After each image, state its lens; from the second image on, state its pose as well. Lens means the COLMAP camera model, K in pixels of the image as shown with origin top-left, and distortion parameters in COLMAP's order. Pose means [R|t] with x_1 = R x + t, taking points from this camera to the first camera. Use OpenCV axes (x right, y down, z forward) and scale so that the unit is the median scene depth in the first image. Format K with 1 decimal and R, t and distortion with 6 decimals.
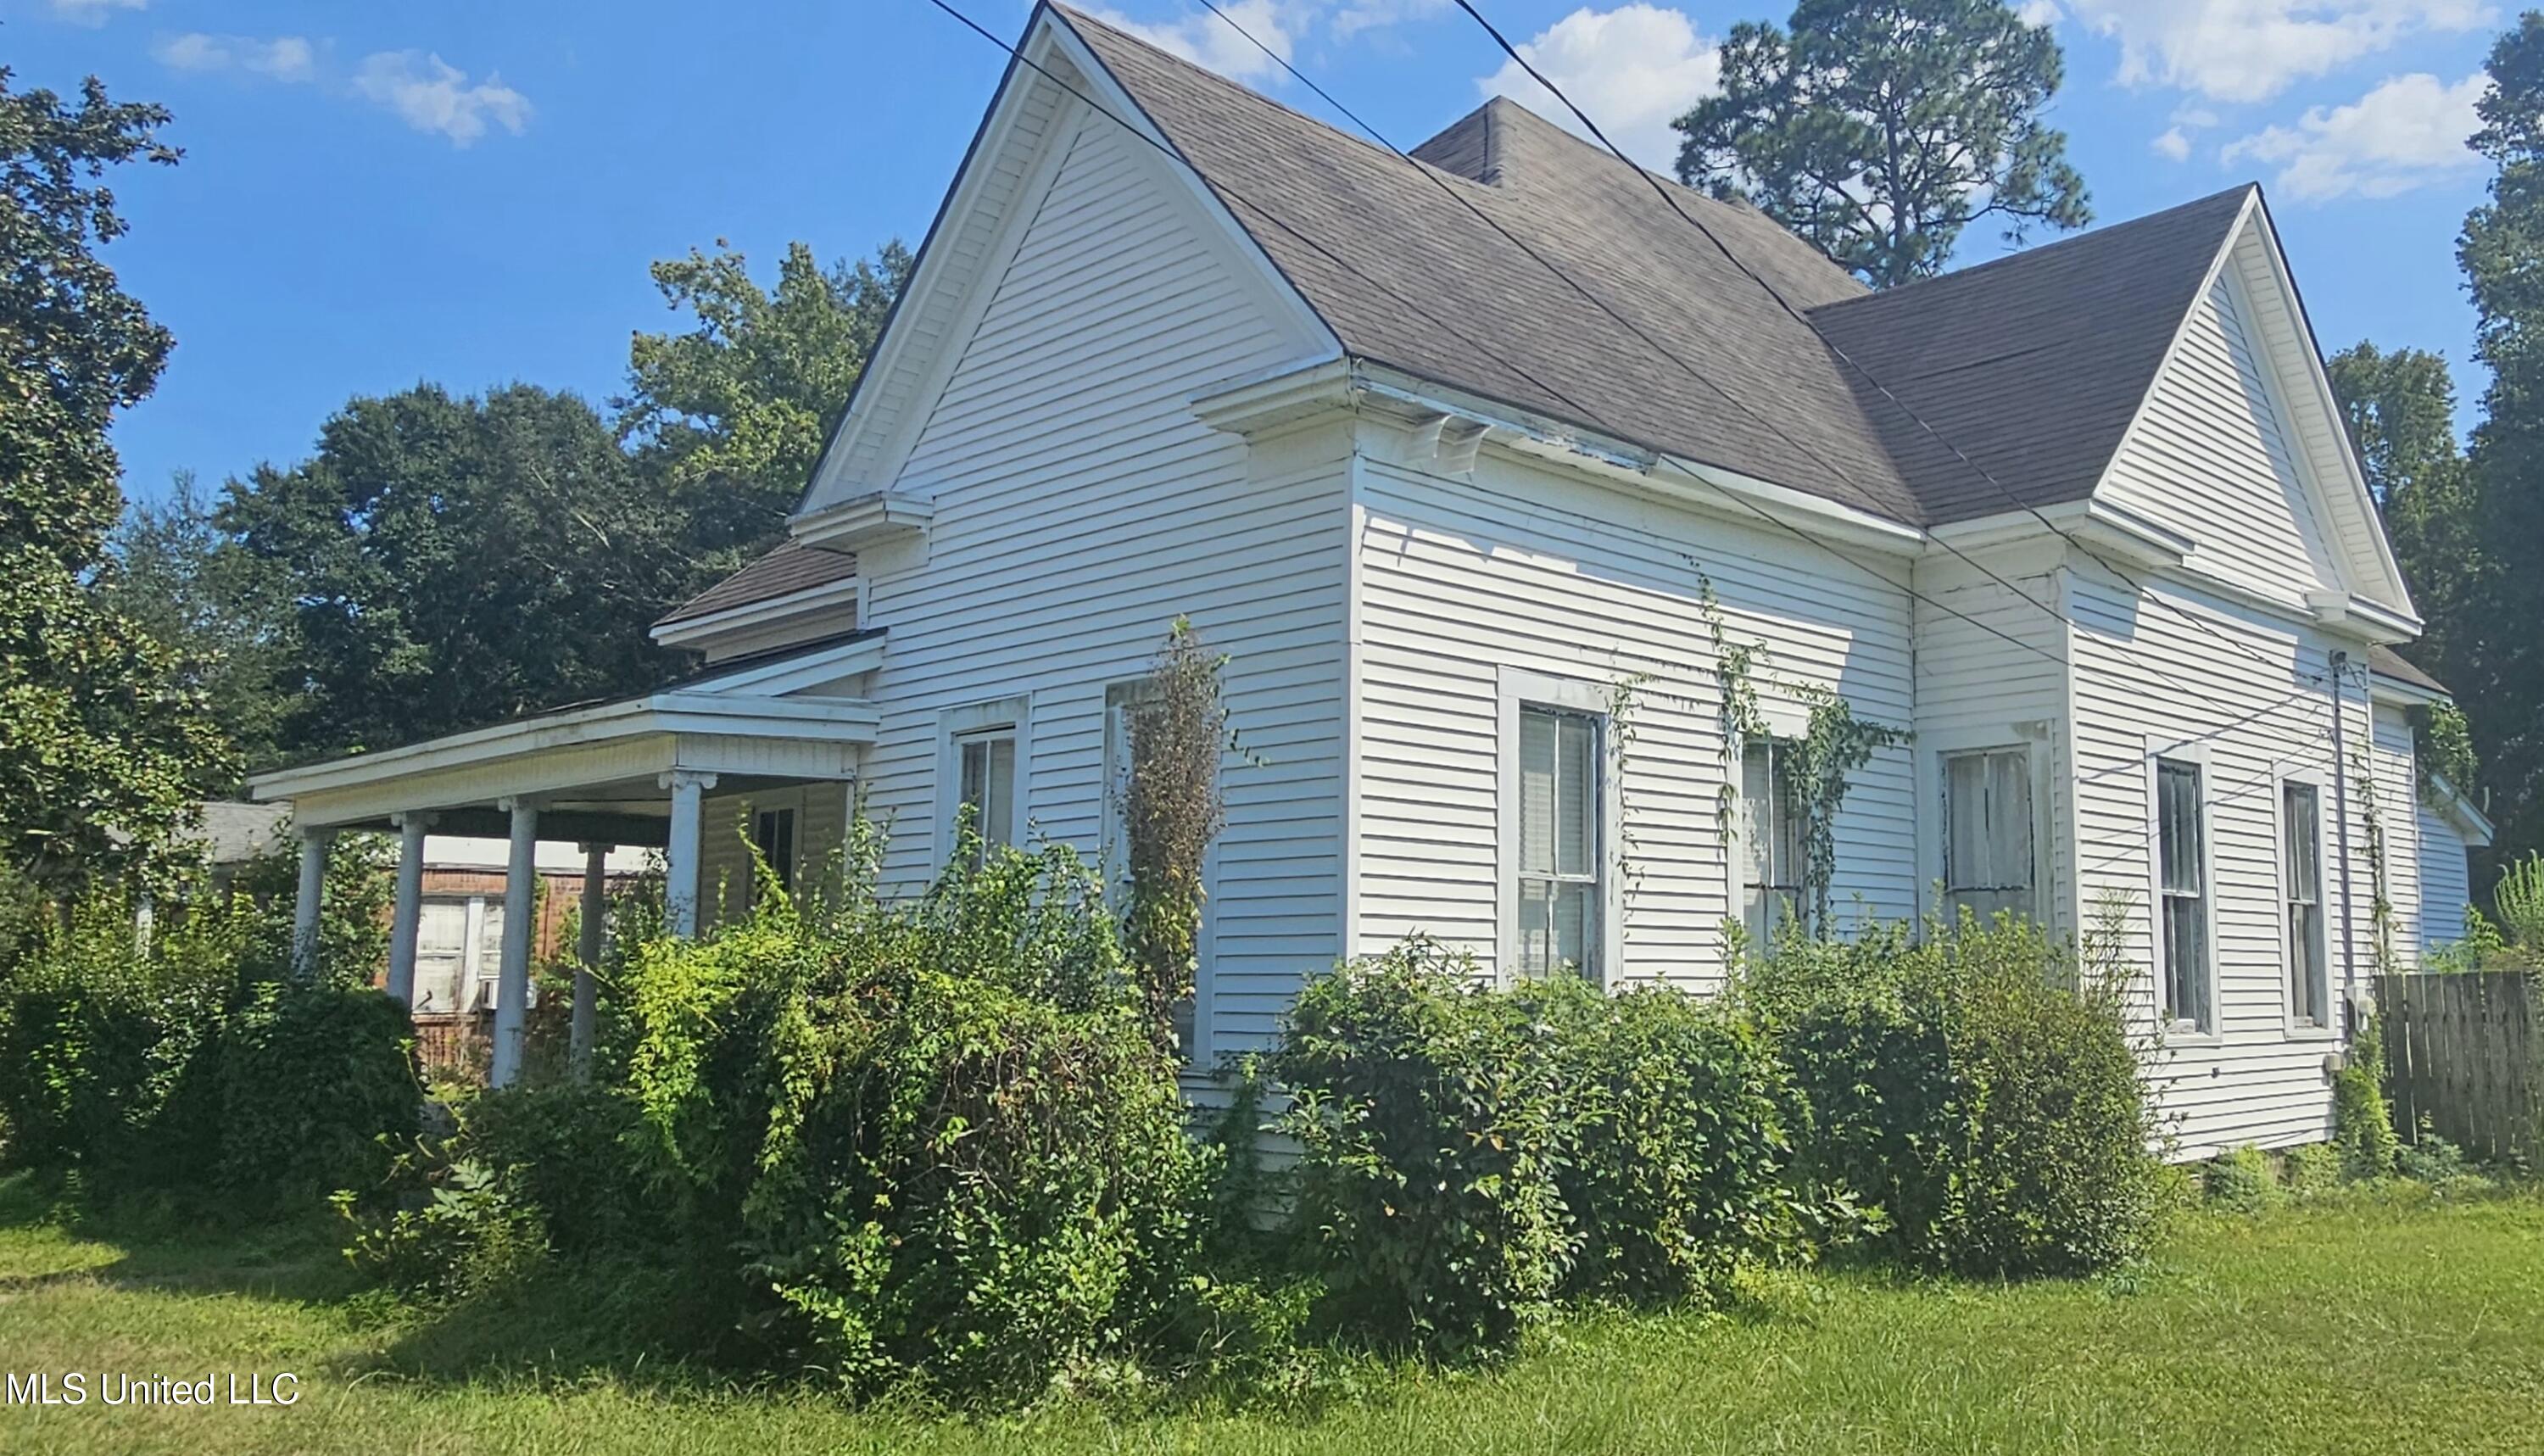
lens RADIAL K [[2013.5, 0, 1566.4], [0, 2013.5, 699.8], [0, 0, 1]] dist [-0.006005, 0.003938]
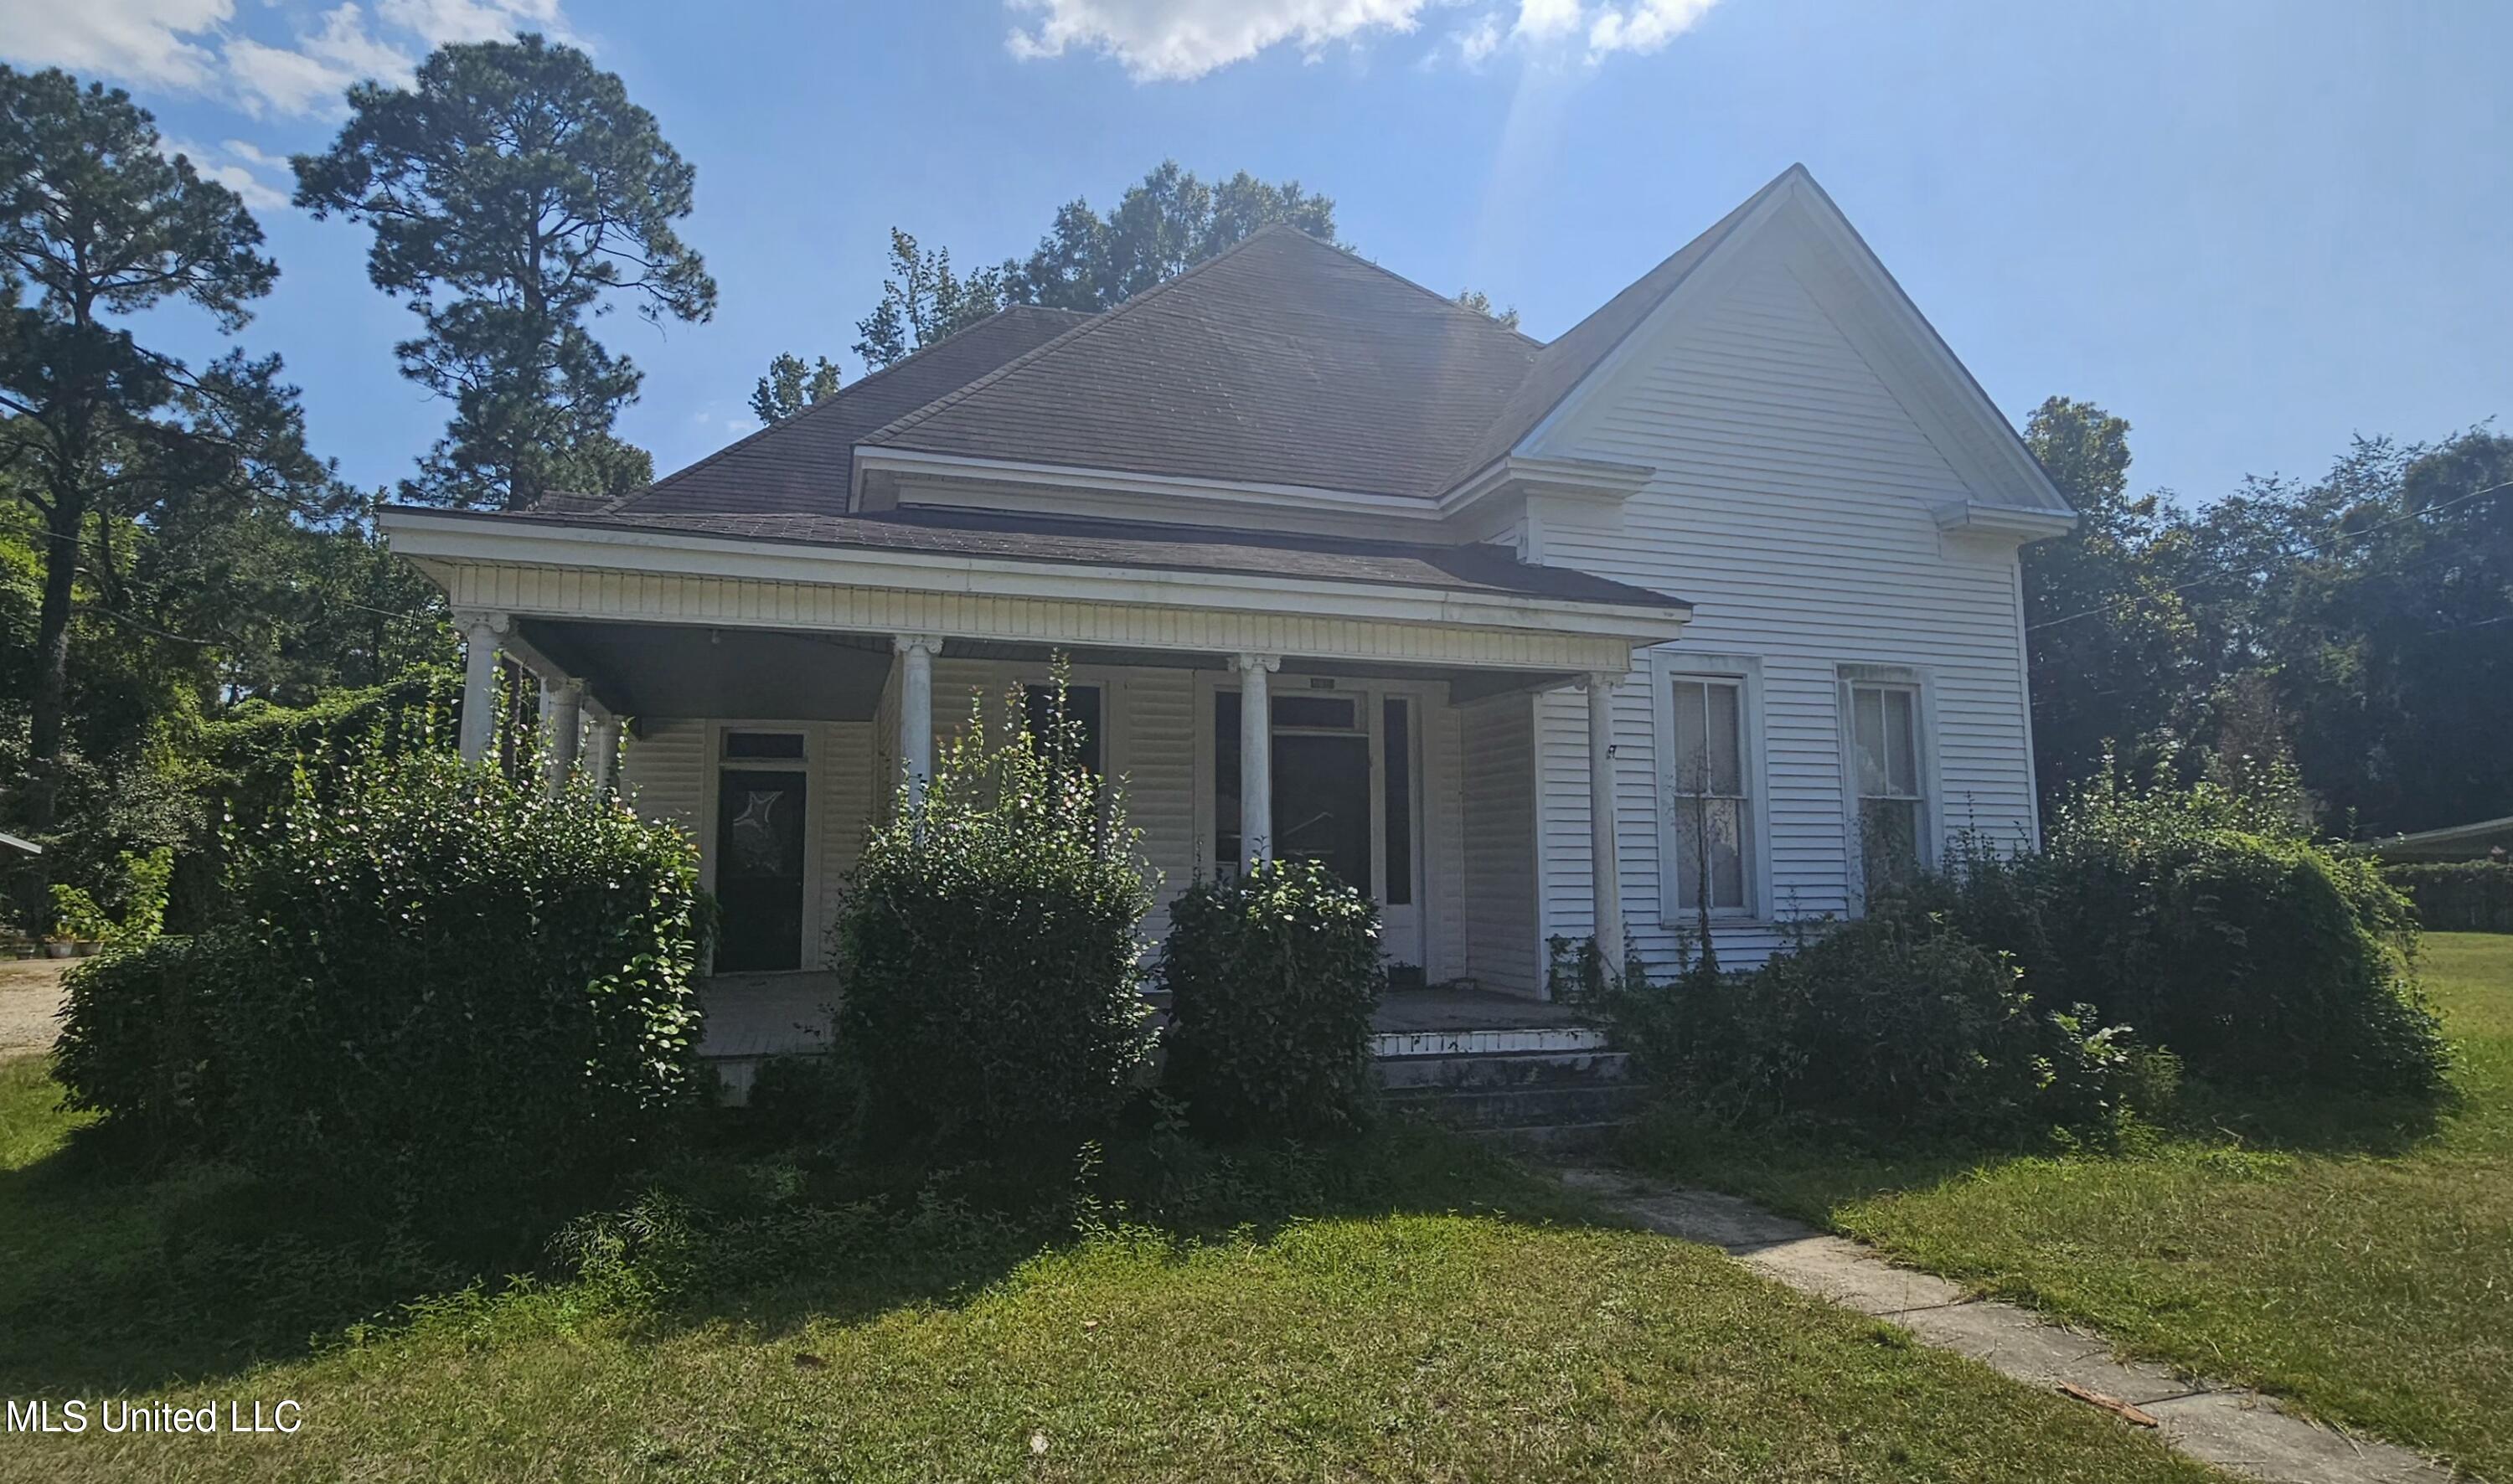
lens RADIAL K [[1315.6, 0, 1235.1], [0, 1315.6, 736.6], [0, 0, 1]] dist [-0.000851, -0.001382]
pose [[0.515229, 0.089909, 0.852324, -1.103445], [-0.119269, 0.992327, -0.032579, 0.112530], [-0.848713, -0.084870, 0.521999, 0.755254]]
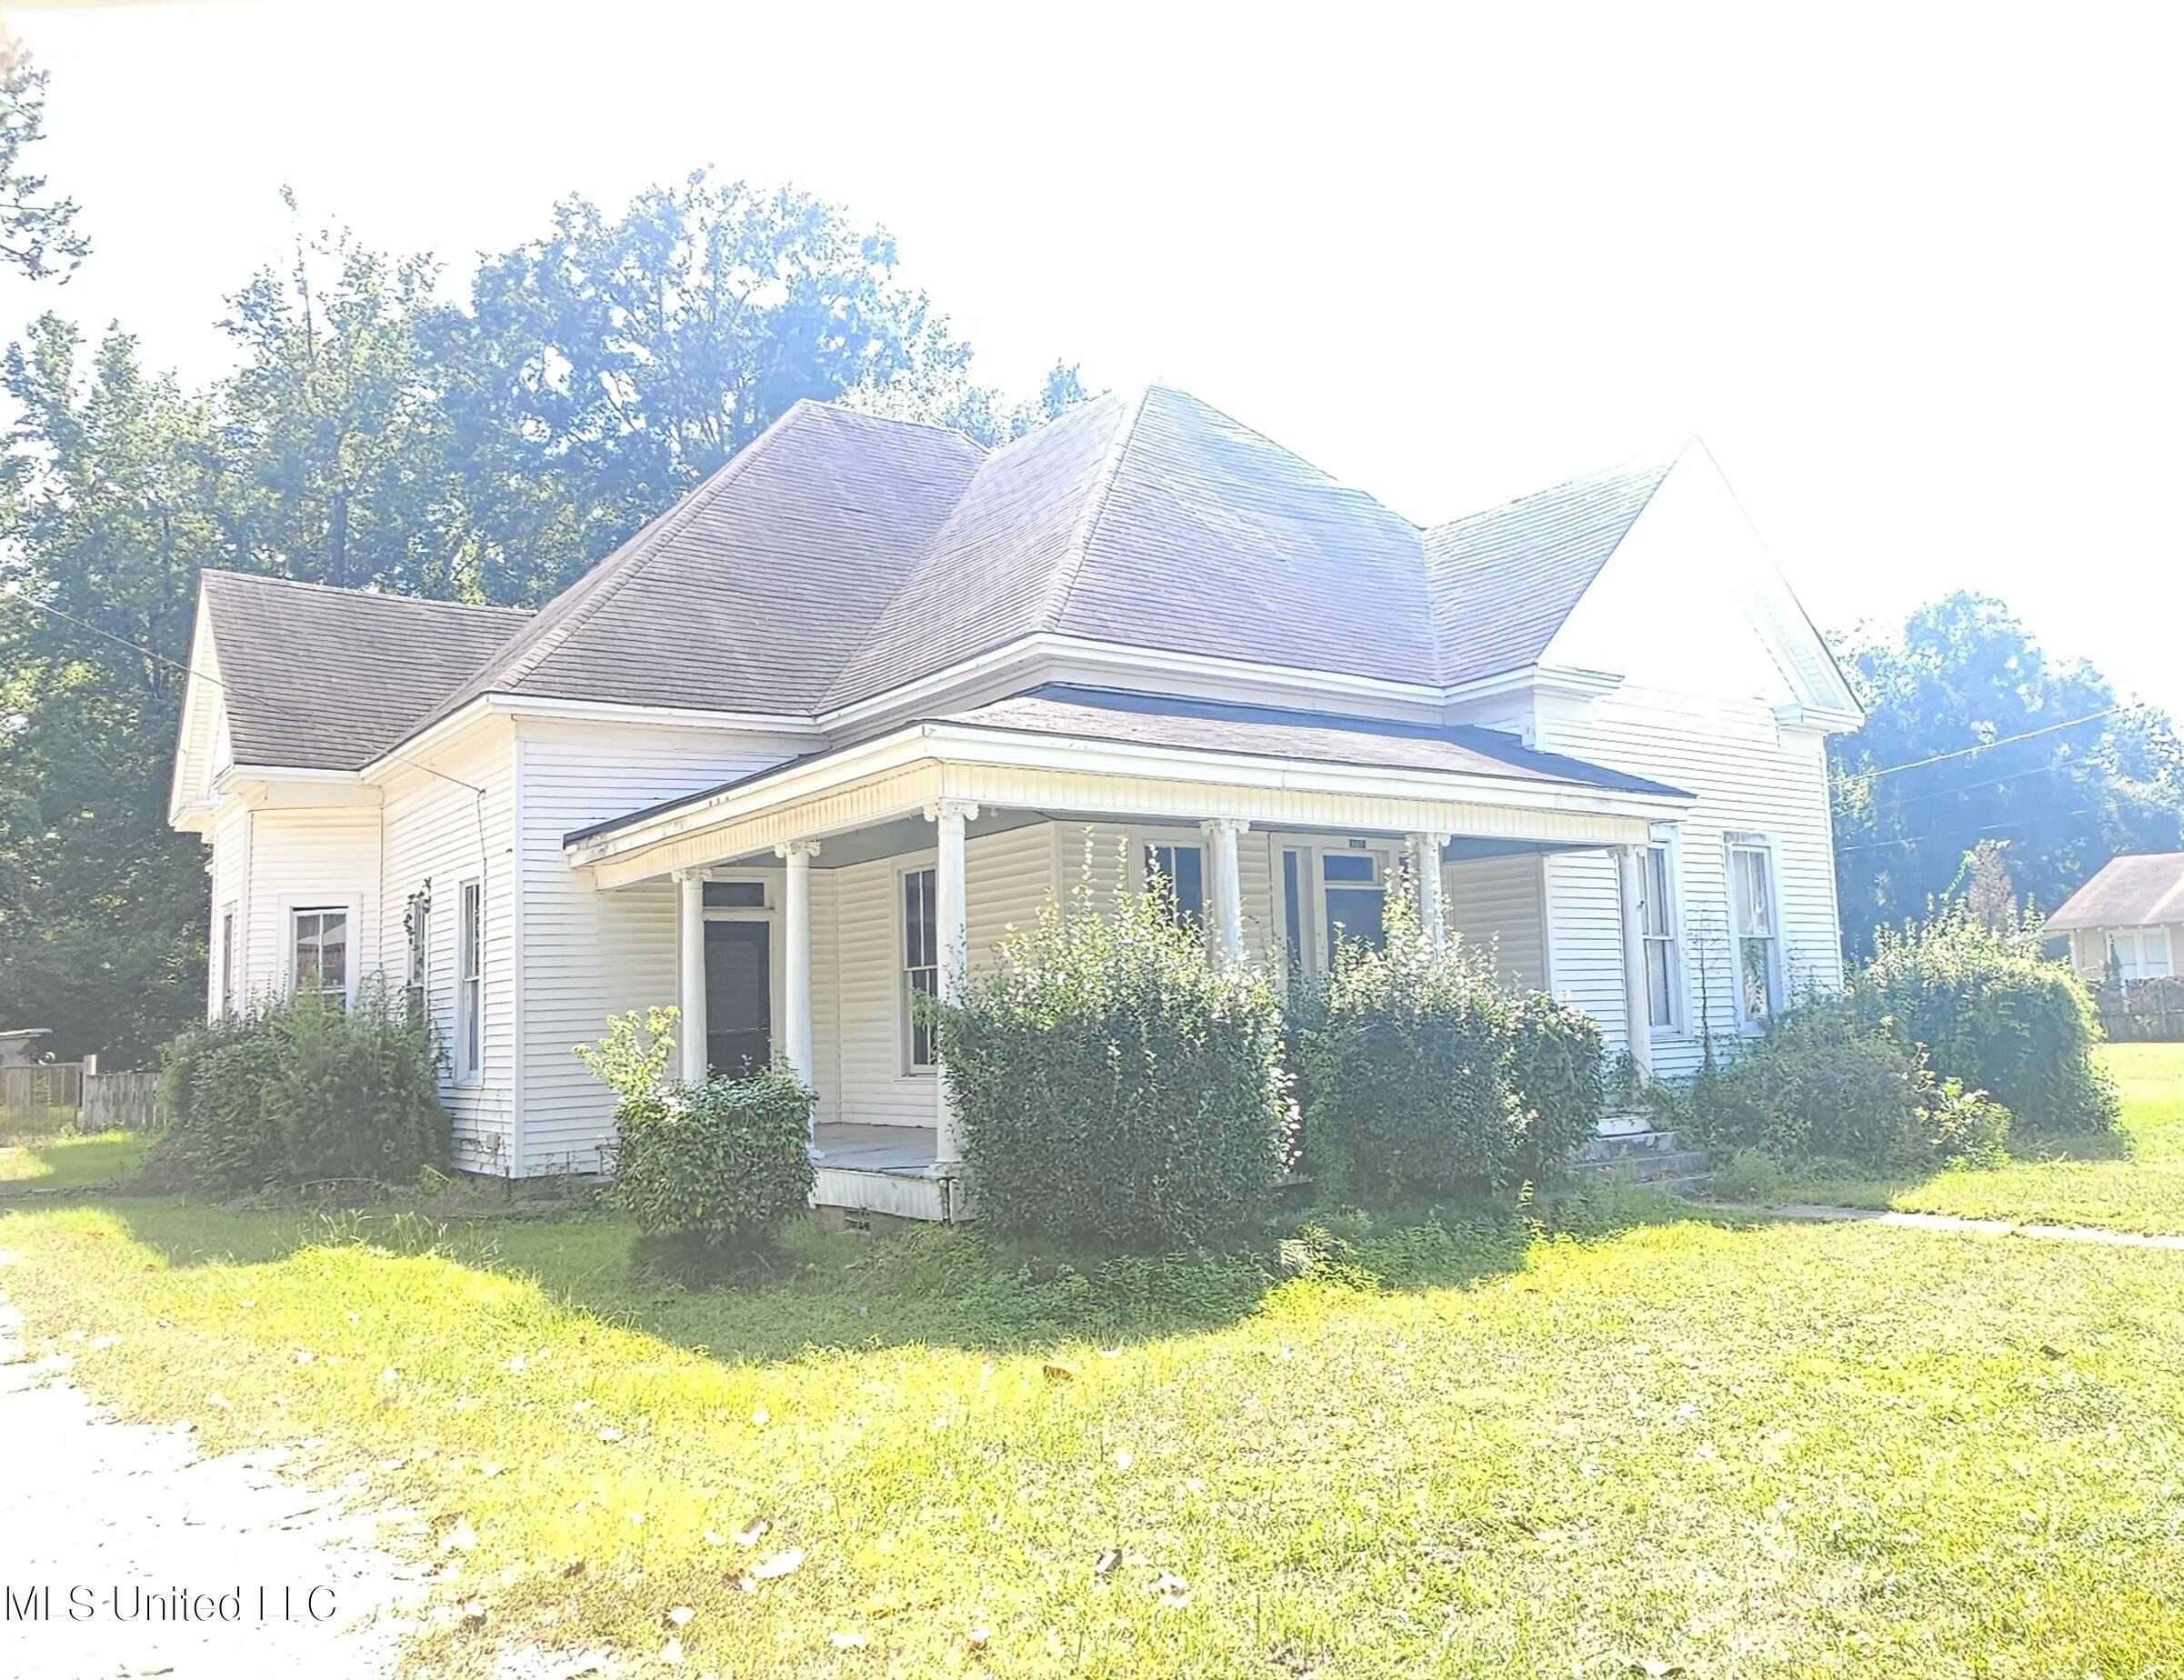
lens RADIAL K [[1693.6, 0, 1195.6], [0, 1693.6, 838.0], [0, 0, 1]] dist [-0.006599, -0.008504]
pose [[0.182534, 0.099601, 0.978142, -1.599317], [-0.105962, 0.991054, -0.081142, 0.154085], [-0.977473, -0.088834, 0.191455, 1.023263]]
